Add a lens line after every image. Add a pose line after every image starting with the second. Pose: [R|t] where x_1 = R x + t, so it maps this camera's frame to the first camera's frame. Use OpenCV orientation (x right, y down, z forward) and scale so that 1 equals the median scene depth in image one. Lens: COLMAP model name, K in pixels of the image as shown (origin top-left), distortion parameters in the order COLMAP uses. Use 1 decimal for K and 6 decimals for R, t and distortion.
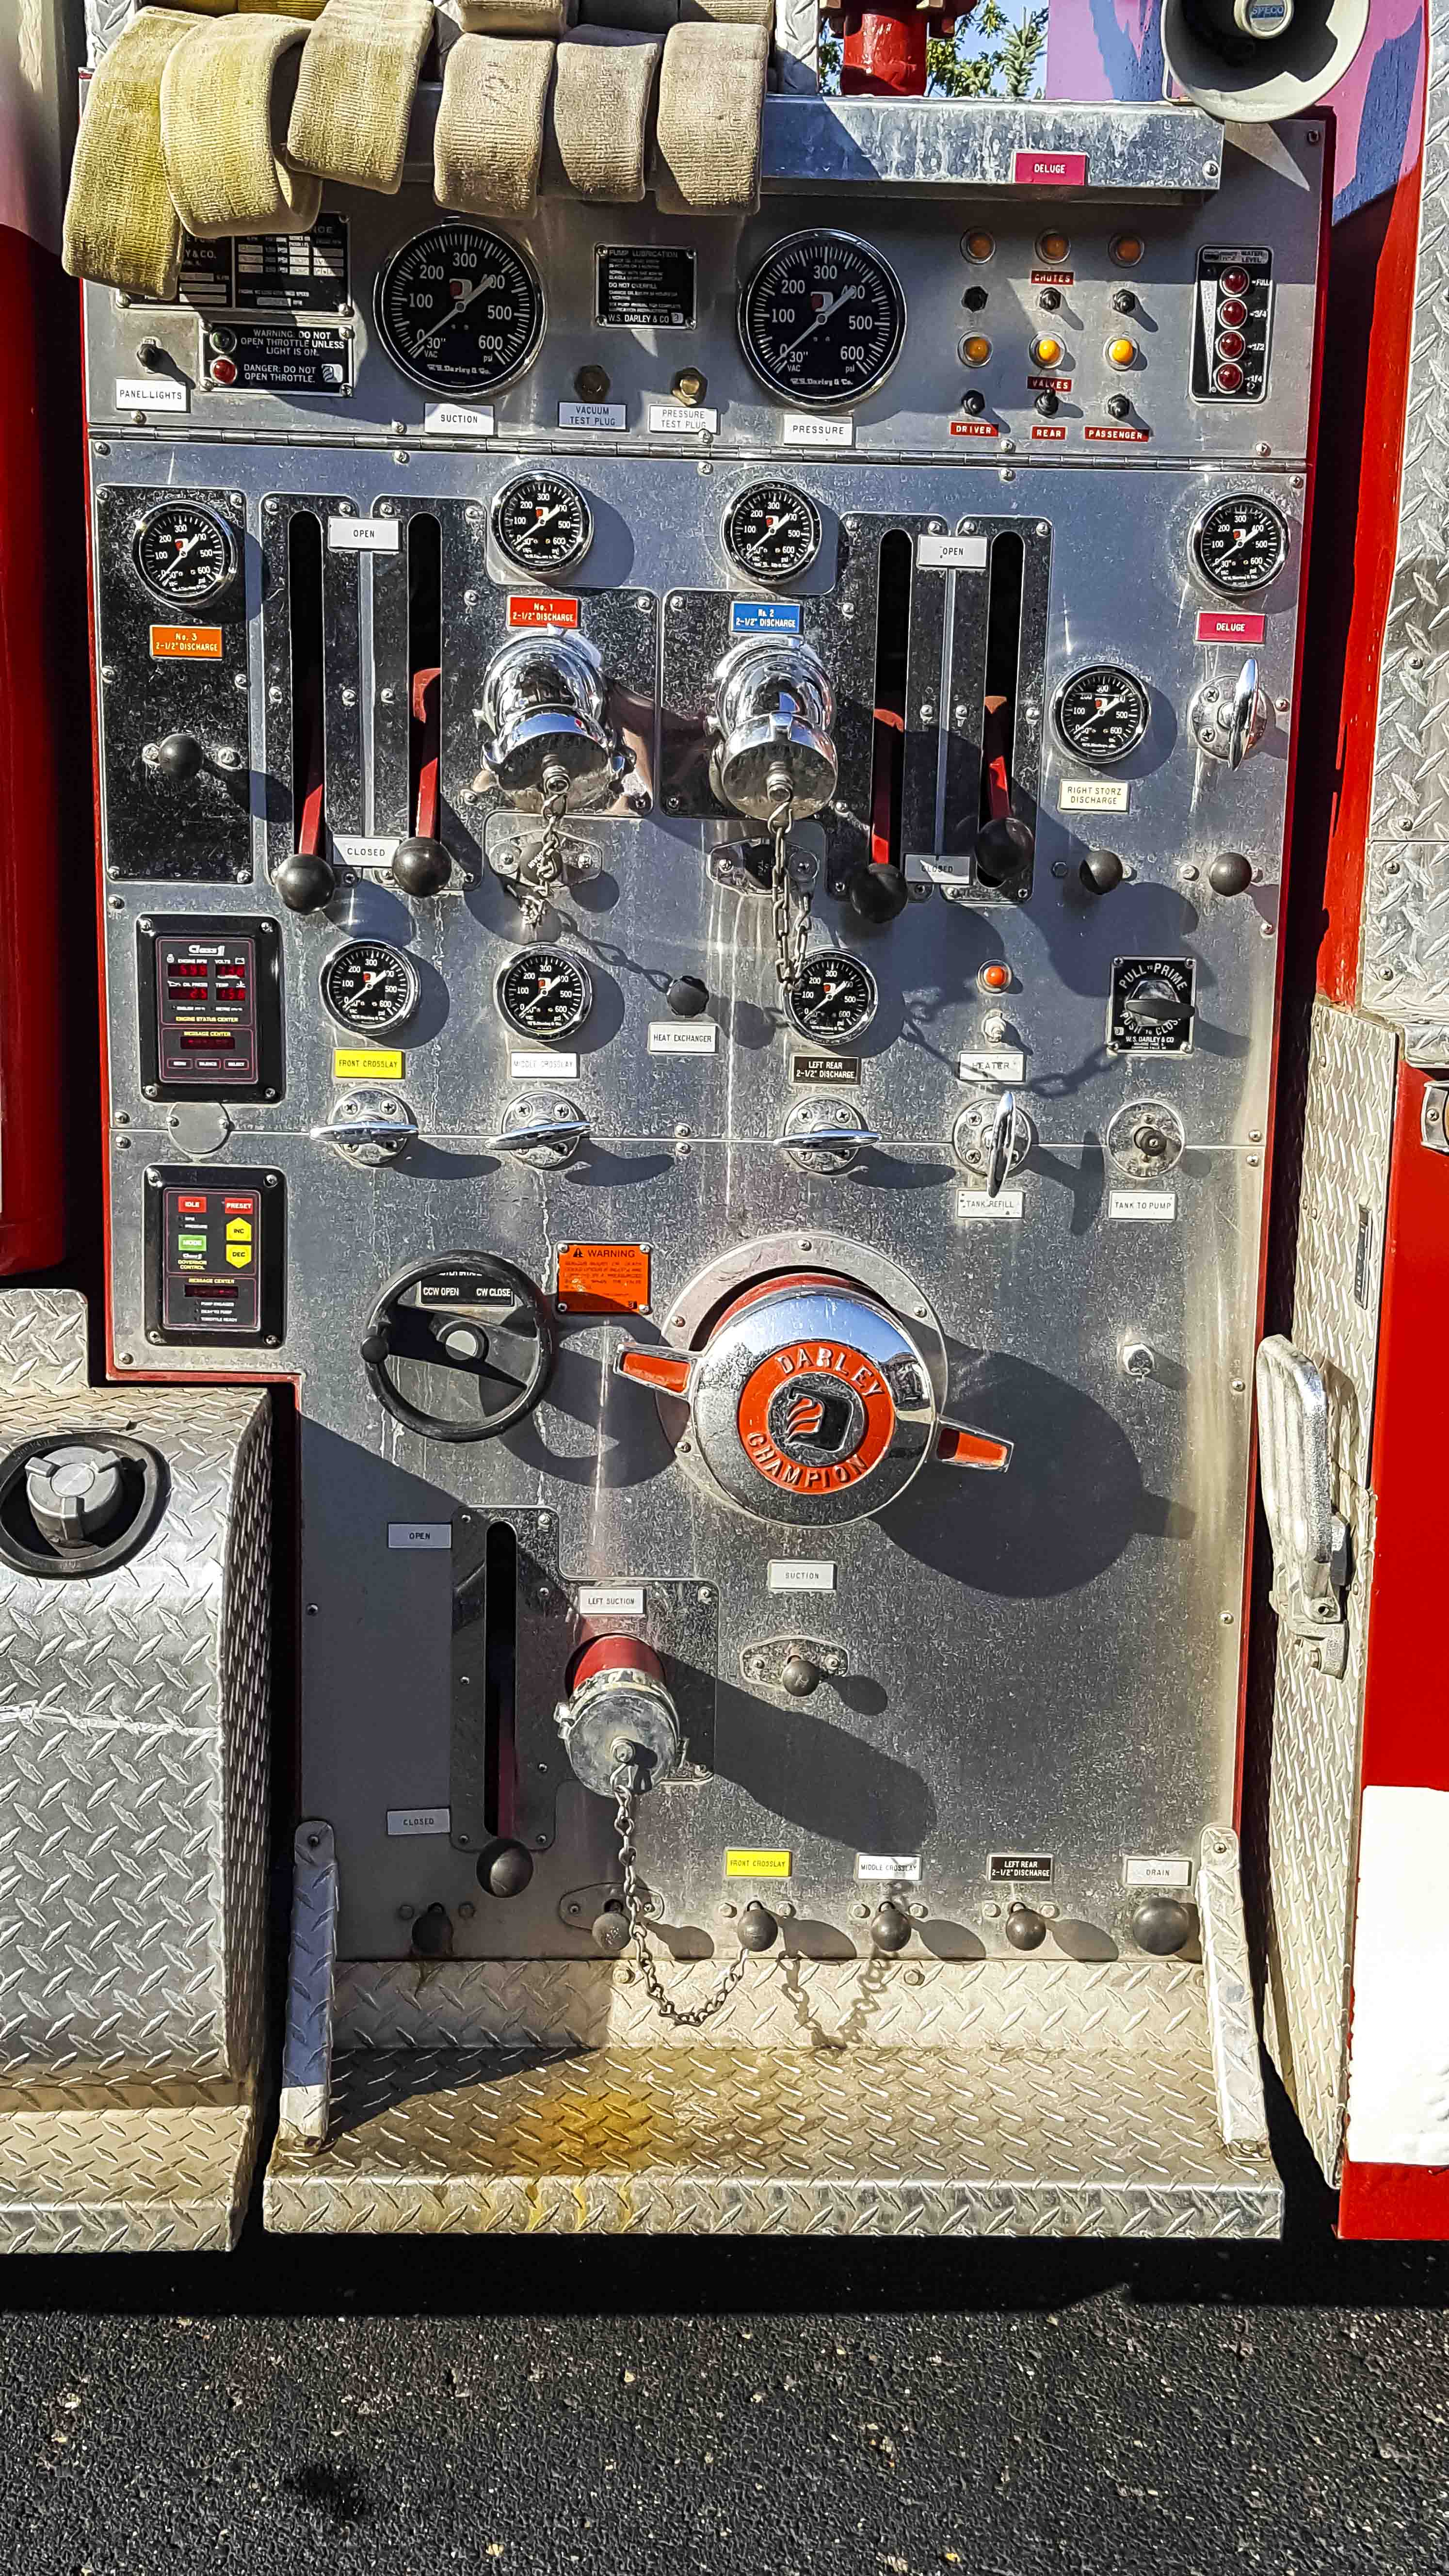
lens RADIAL K [[2874.8, 0, 792.3], [0, 2874.8, 1287.7], [0, 0, 1]] dist [0.131199, -0.008327]
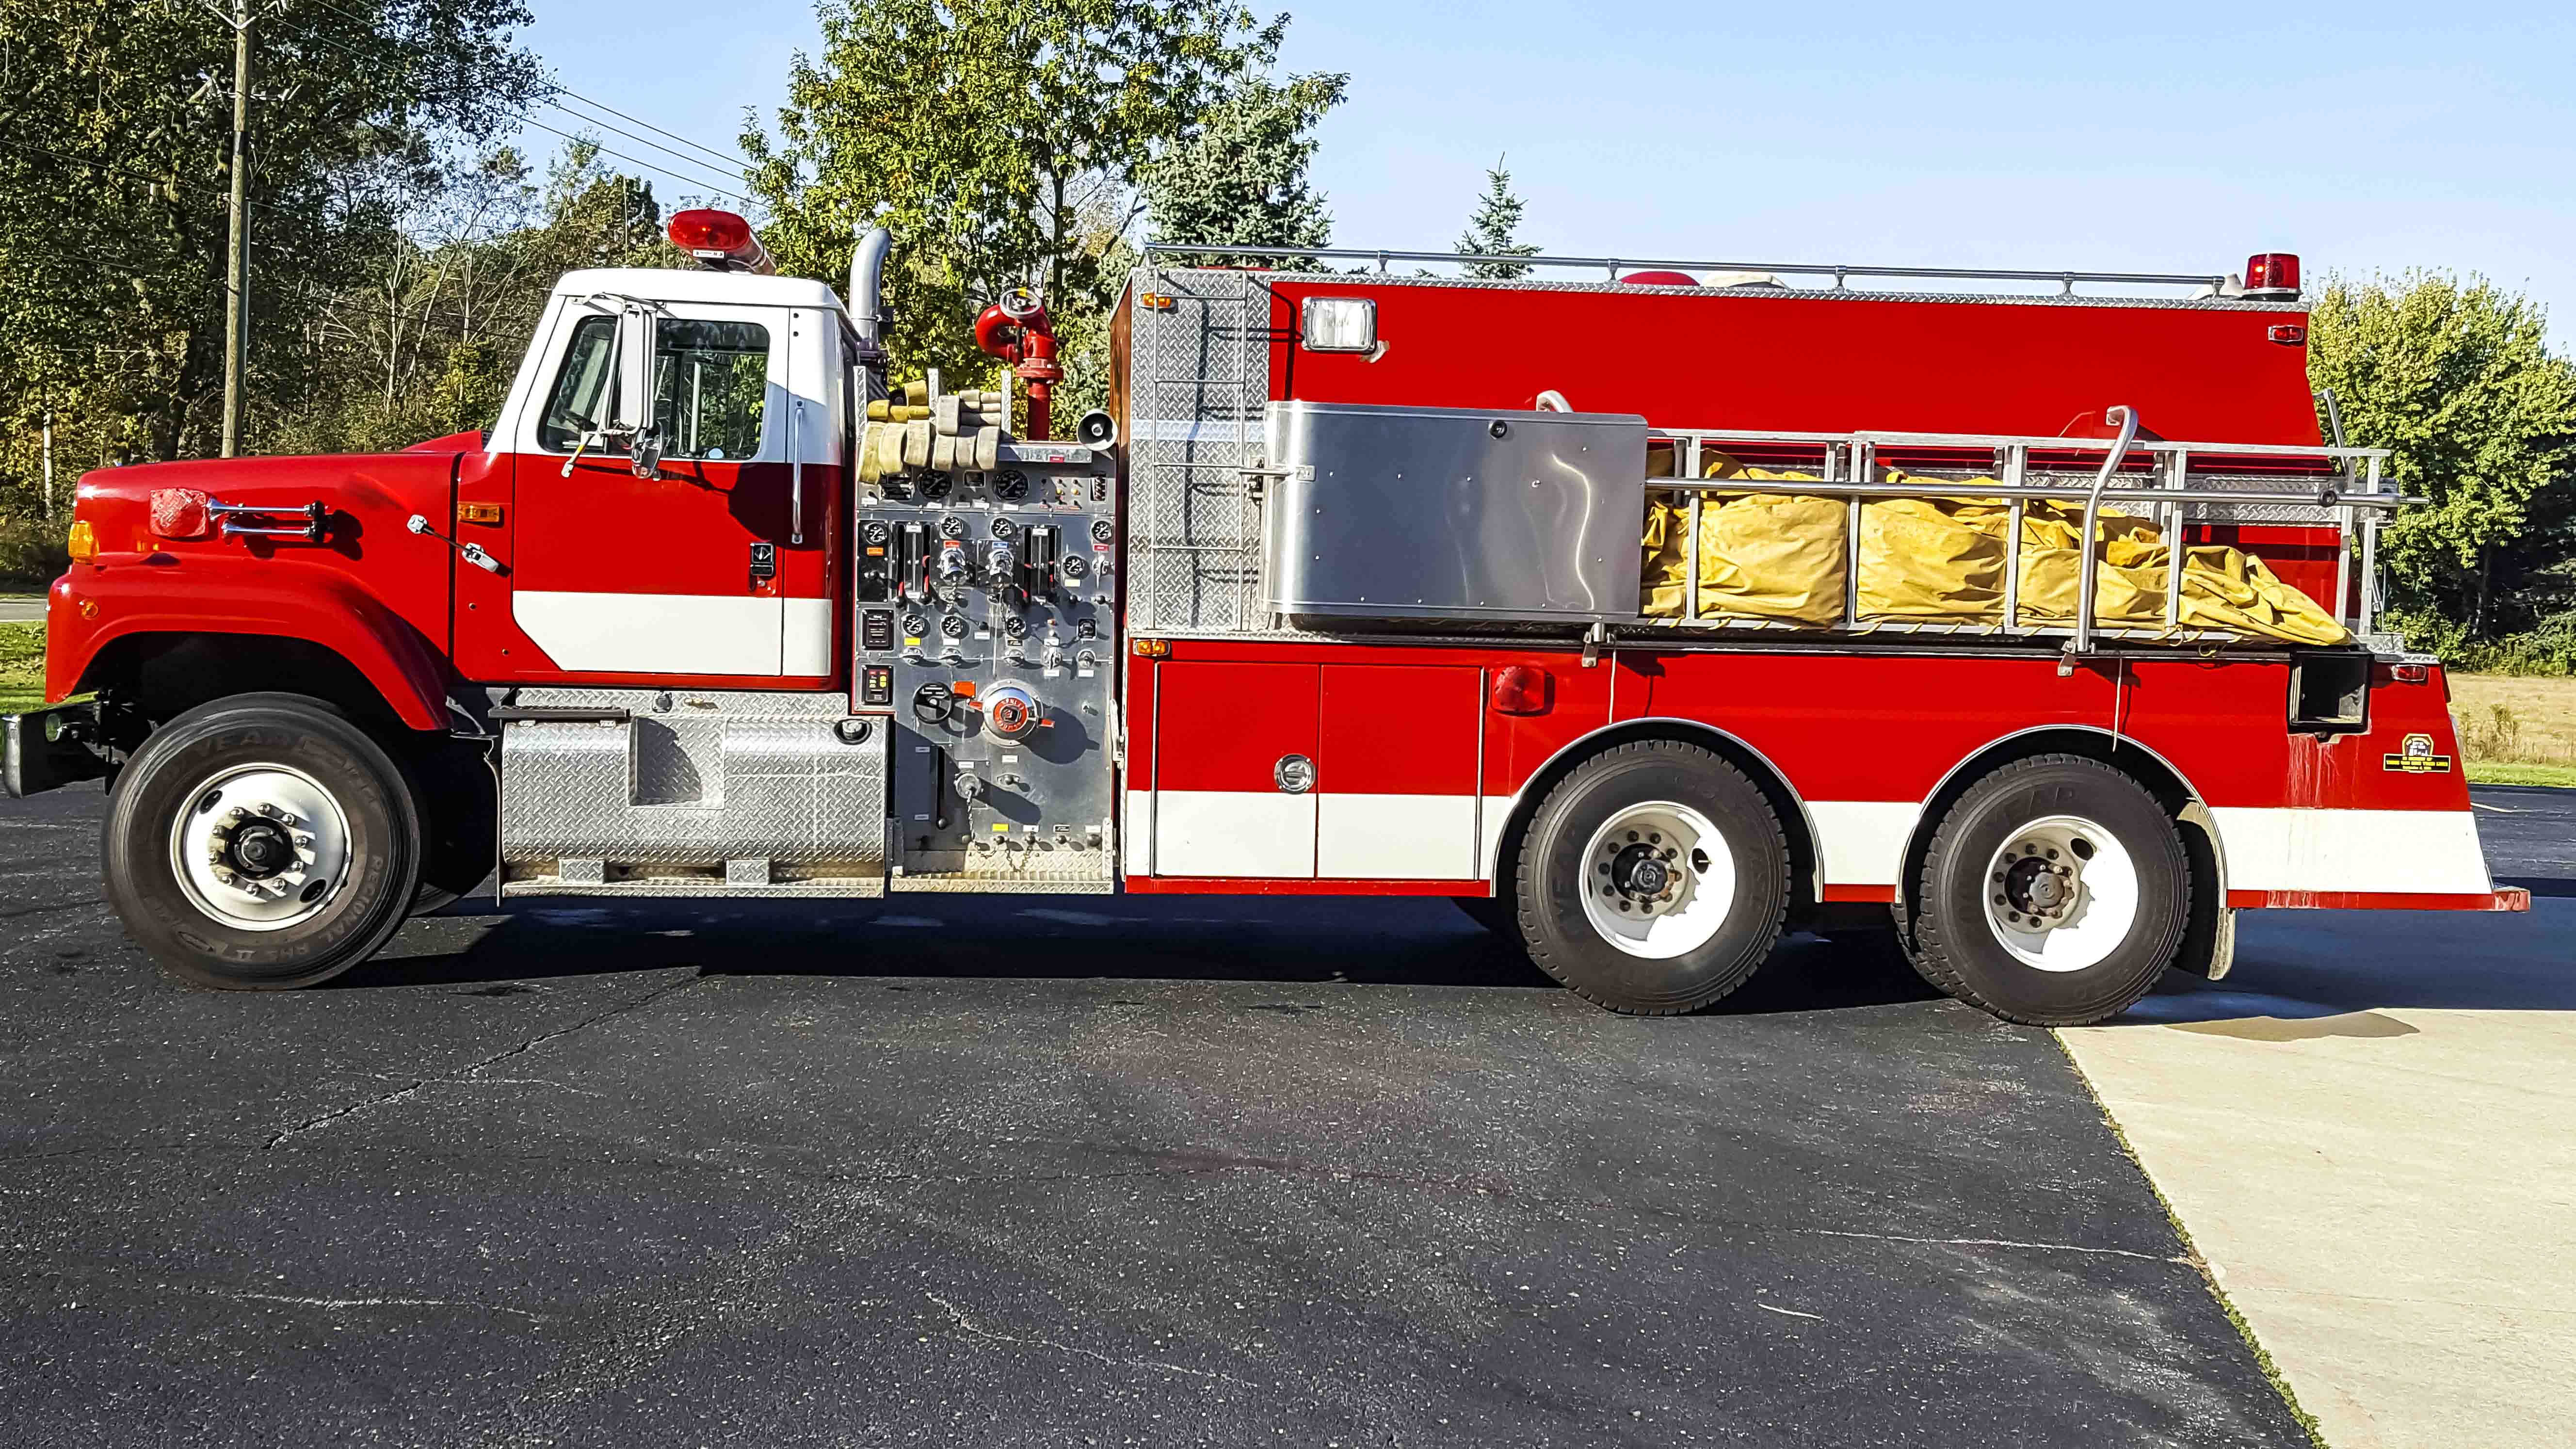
lens RADIAL K [[2874.8, 0, 1288.0], [0, 2874.8, 724.5], [0, 0, 1]] dist [0.131199, -0.008327]
pose [[0.998518, -0.005285, 0.054170, 0.197148], [0.011910, 0.992370, -0.122719, 0.617491], [-0.053108, 0.123182, 0.990962, -3.517485]]
